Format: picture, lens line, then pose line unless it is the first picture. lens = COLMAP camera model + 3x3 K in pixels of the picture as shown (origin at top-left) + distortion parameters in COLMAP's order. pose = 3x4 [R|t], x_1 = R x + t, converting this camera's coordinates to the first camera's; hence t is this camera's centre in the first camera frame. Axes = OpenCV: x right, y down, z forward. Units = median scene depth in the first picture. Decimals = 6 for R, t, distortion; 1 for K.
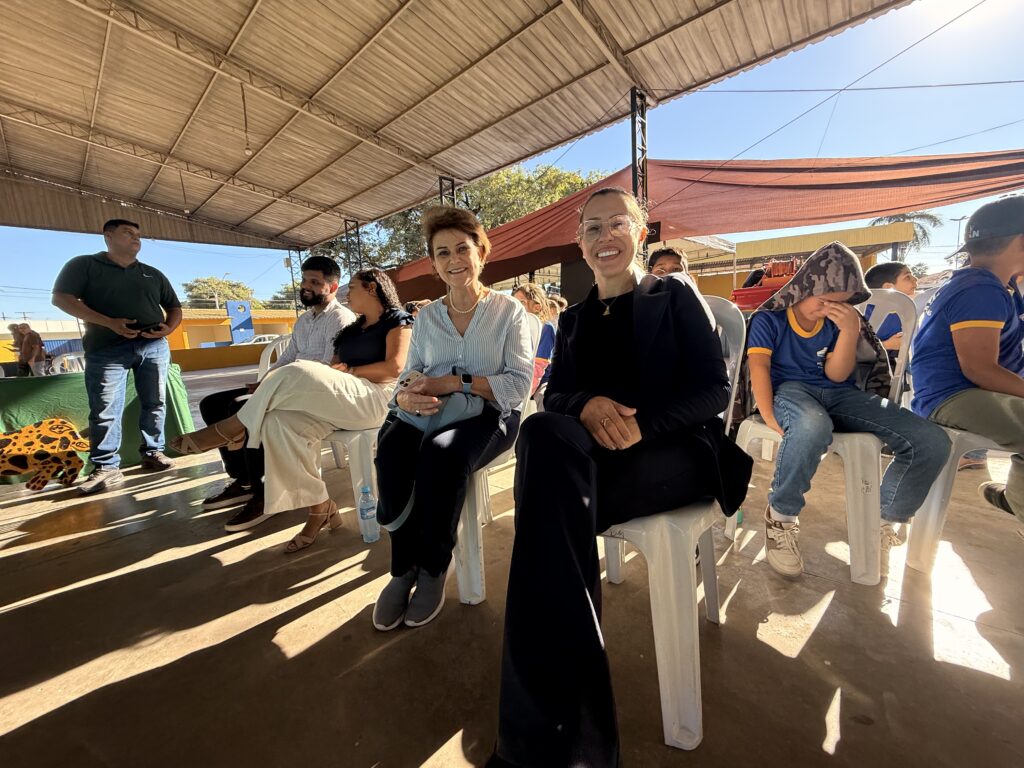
lens RADIAL K [[403.9, 0, 512.0], [0, 403.9, 384.0], [0, 0, 1]] dist [-0.000193, 0.000284]
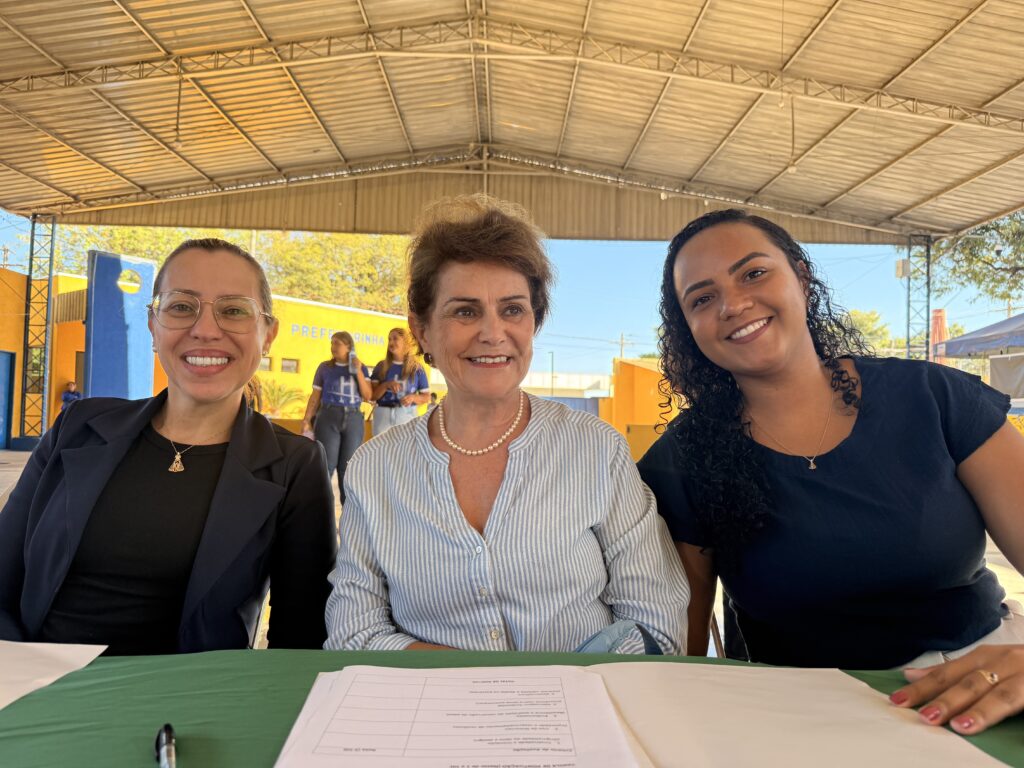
lens RADIAL K [[721.3, 0, 506.9], [0, 721.3, 386.4], [0, 0, 1]] dist [0.015154, -0.022967]
pose [[0.658365, 0.053130, -0.750821, -0.251840], [-0.175339, 0.980889, -0.084337, -0.004554], [0.731992, 0.187172, 0.655099, 0.127831]]
